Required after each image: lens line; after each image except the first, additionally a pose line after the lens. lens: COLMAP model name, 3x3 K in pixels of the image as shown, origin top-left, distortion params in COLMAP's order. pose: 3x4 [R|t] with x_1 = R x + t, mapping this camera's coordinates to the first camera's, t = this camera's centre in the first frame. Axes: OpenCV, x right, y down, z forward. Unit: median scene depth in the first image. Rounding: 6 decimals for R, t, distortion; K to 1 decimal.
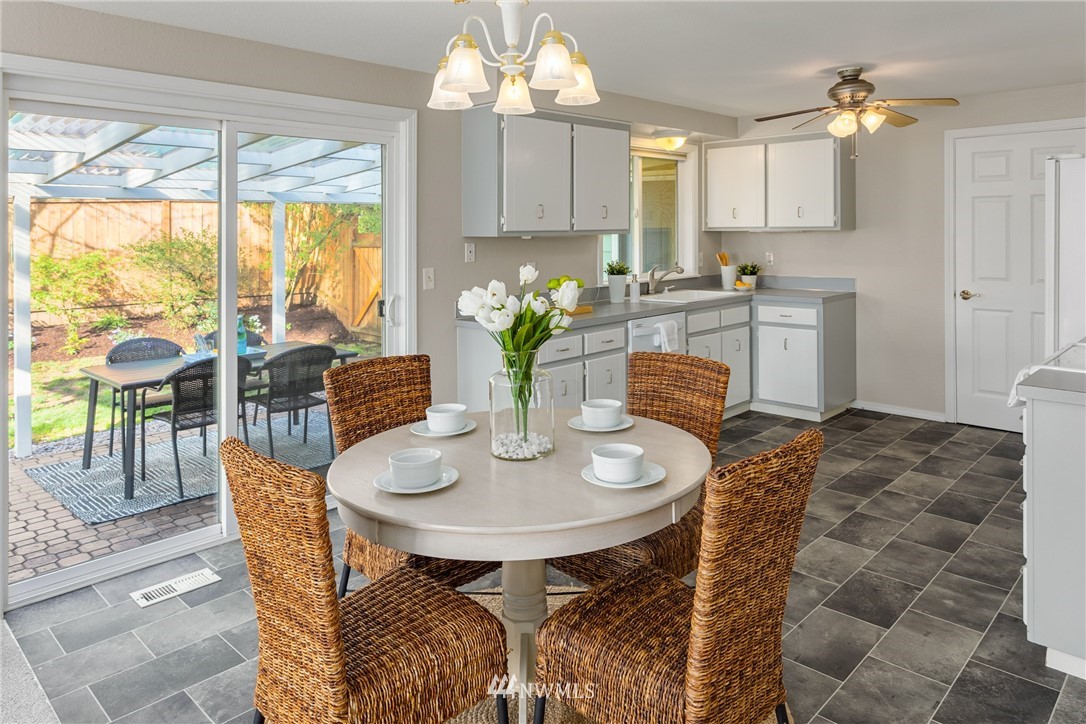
lens RADIAL K [[718.2, 0, 542.8], [0, 718.2, 303.9], [0, 0, 1]] dist [-0.003719, -0.001254]
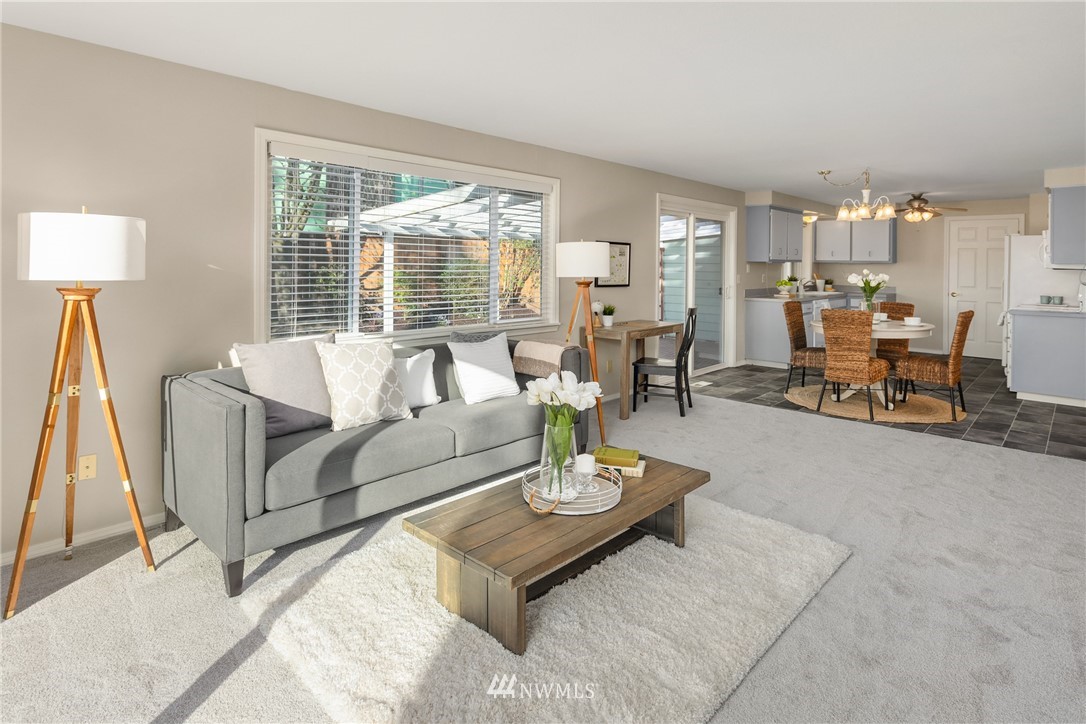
lens RADIAL K [[594.3, 0, 544.0], [0, 594.3, 317.1], [0, 0, 1]] dist [0.003110, 0.001373]
pose [[0.999246, 0.020095, 0.033227, -0.687780], [-0.019979, 0.999793, -0.003801, 0.086786], [-0.033297, 0.003134, 0.999441, -0.729784]]
